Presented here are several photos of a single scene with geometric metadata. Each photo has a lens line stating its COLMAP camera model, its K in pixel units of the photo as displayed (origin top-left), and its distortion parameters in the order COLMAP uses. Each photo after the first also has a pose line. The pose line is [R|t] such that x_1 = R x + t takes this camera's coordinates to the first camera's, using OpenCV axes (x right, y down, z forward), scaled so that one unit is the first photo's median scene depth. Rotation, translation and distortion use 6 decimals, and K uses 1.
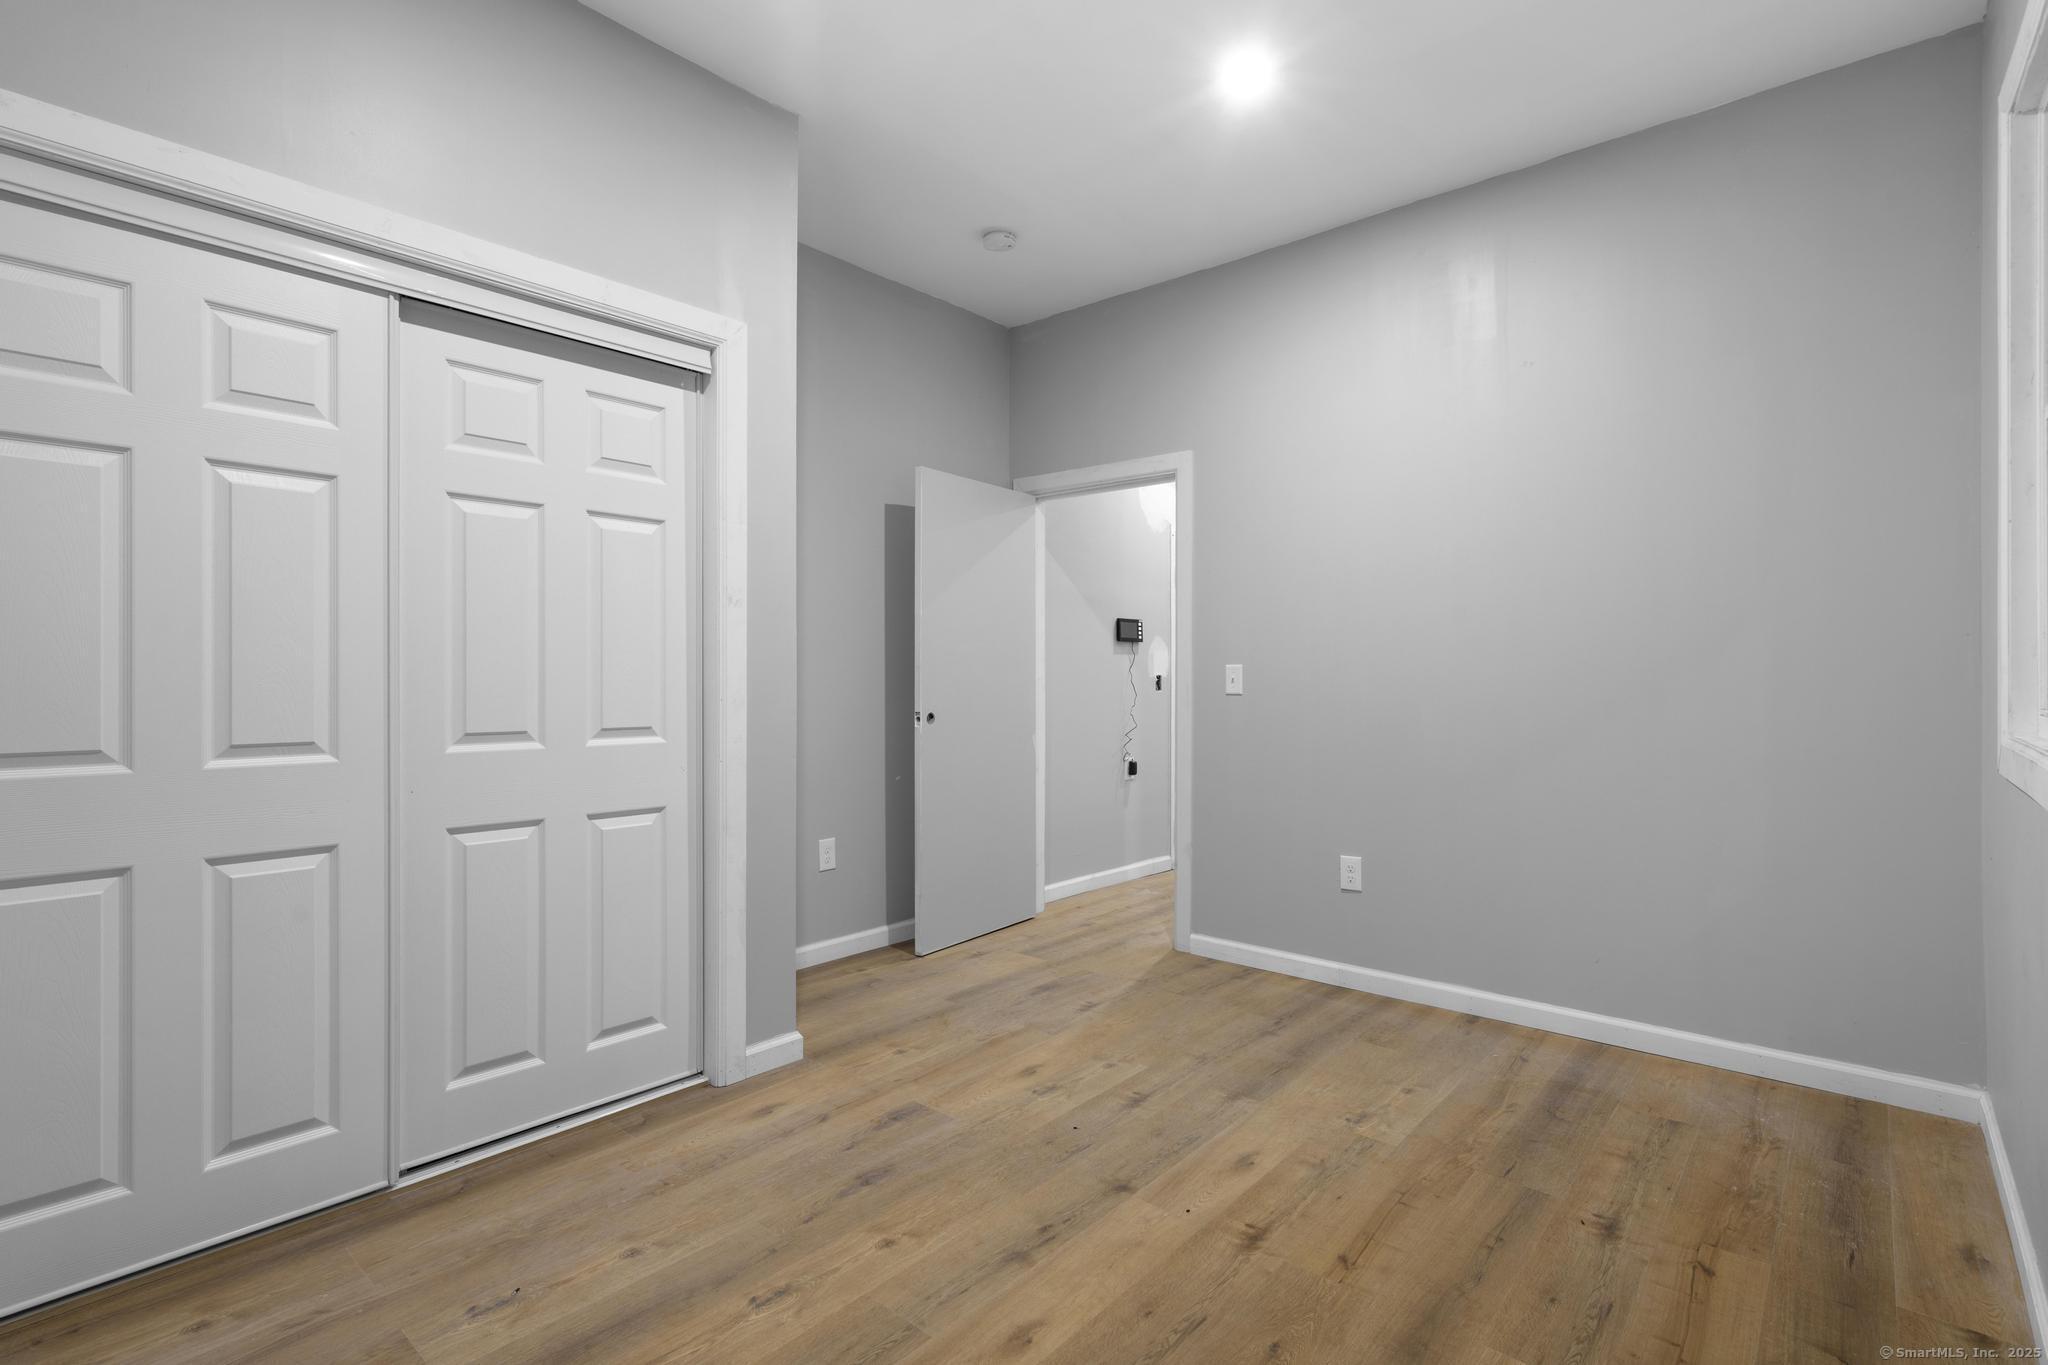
lens RADIAL K [[954.2, 0, 1024.9], [0, 954.2, 681.0], [0, 0, 1]] dist [-0.002338, 0.000649]
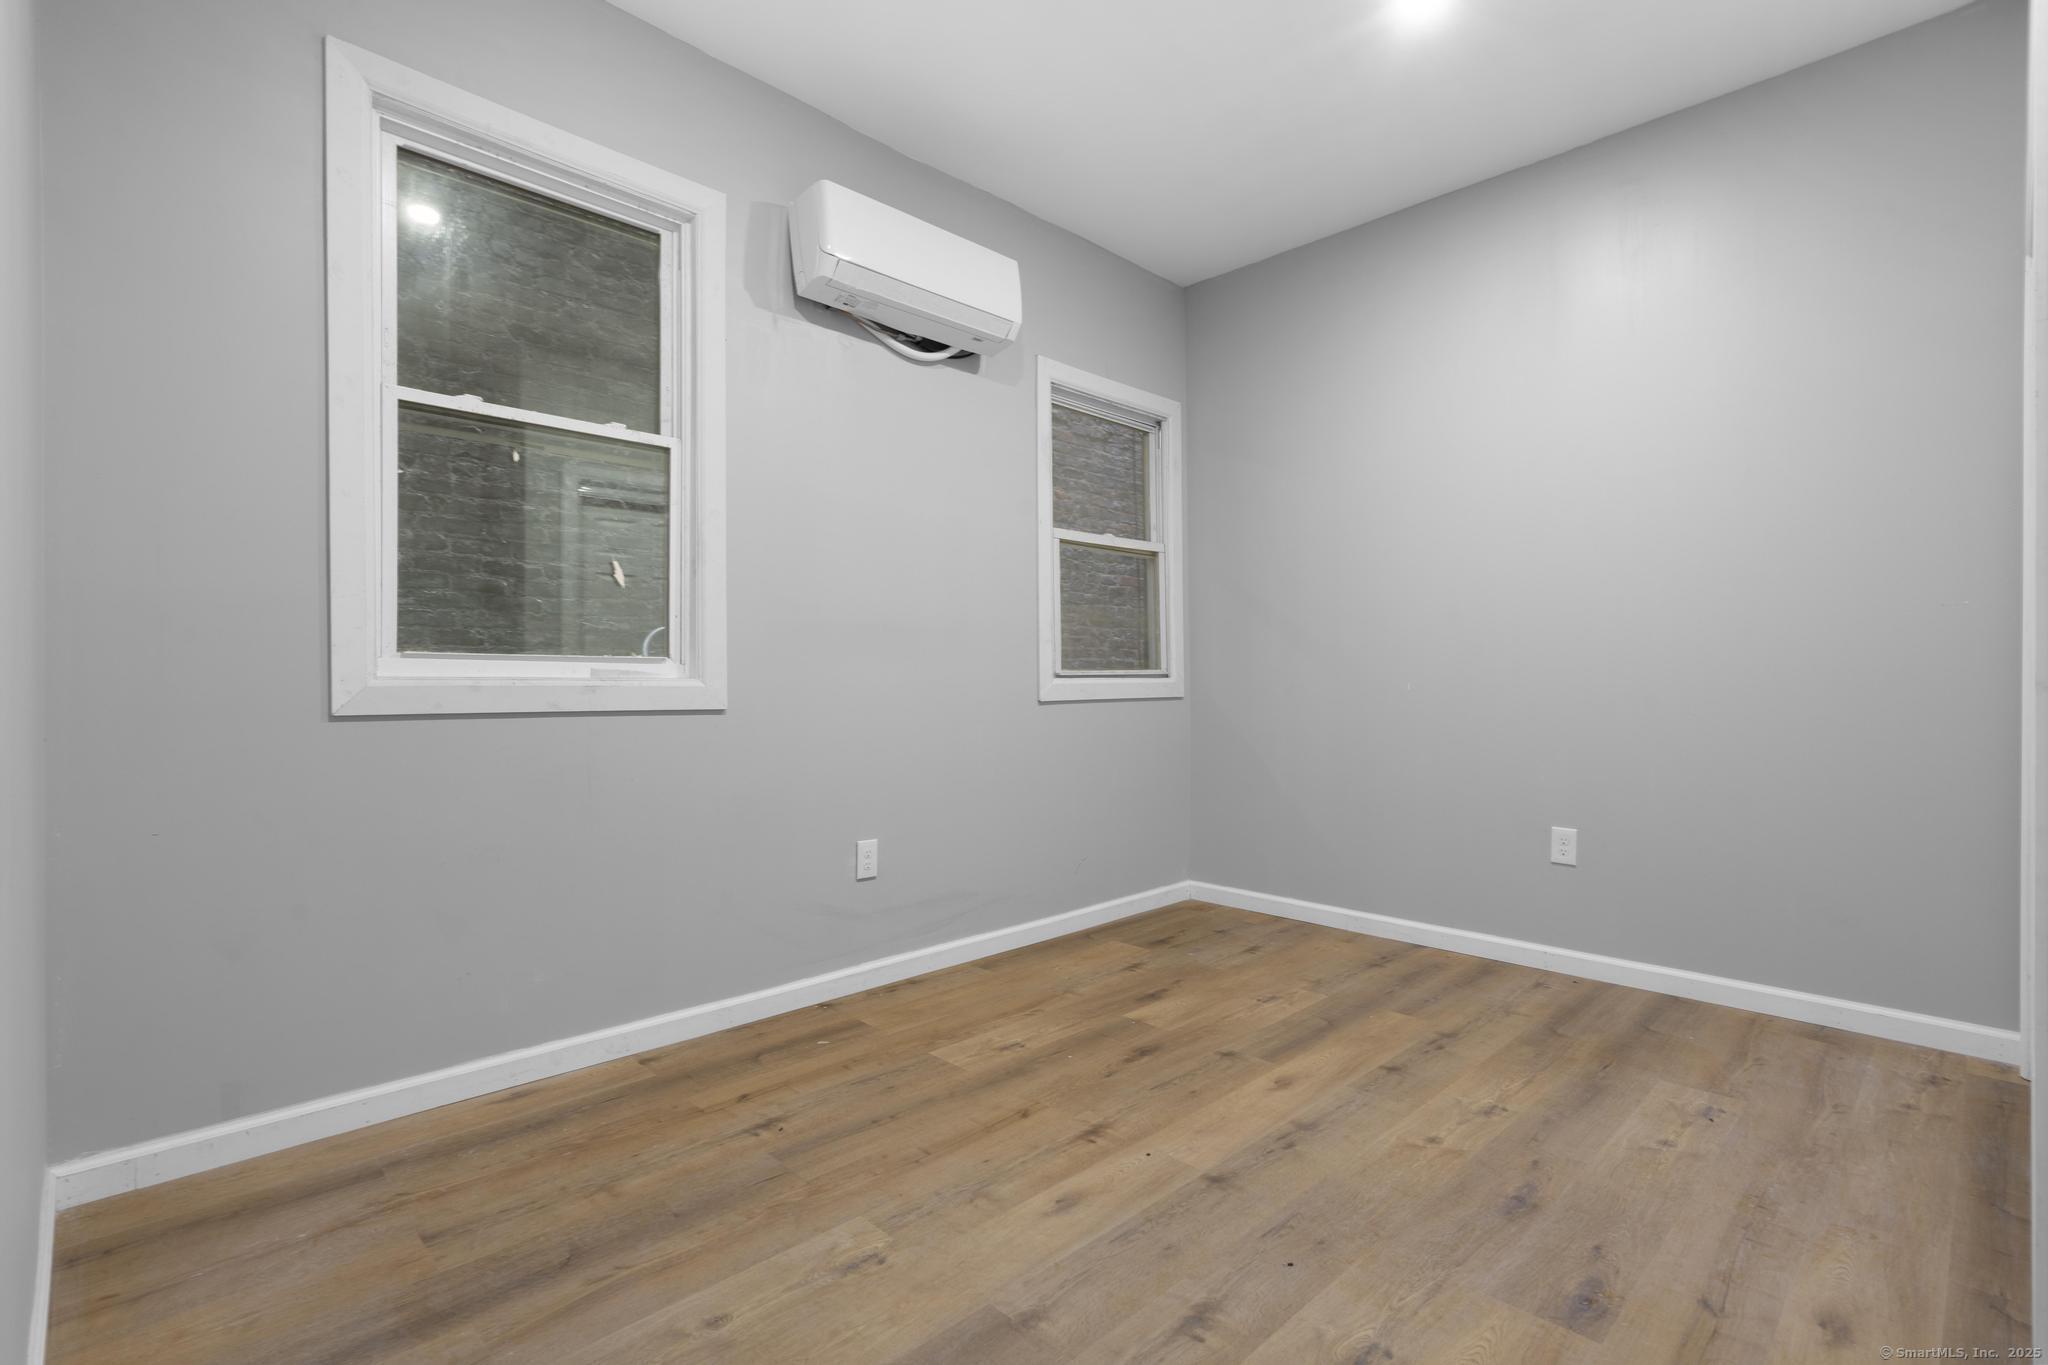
lens RADIAL K [[954.2, 0, 1023.1], [0, 954.2, 679.2], [0, 0, 1]] dist [-0.002338, 0.000649]
pose [[-0.997216, 0.002550, 0.074524, 0.213497], [0.002726, 0.999994, 0.002254, 0.054606], [-0.074518, 0.002451, -0.997217, 1.887754]]
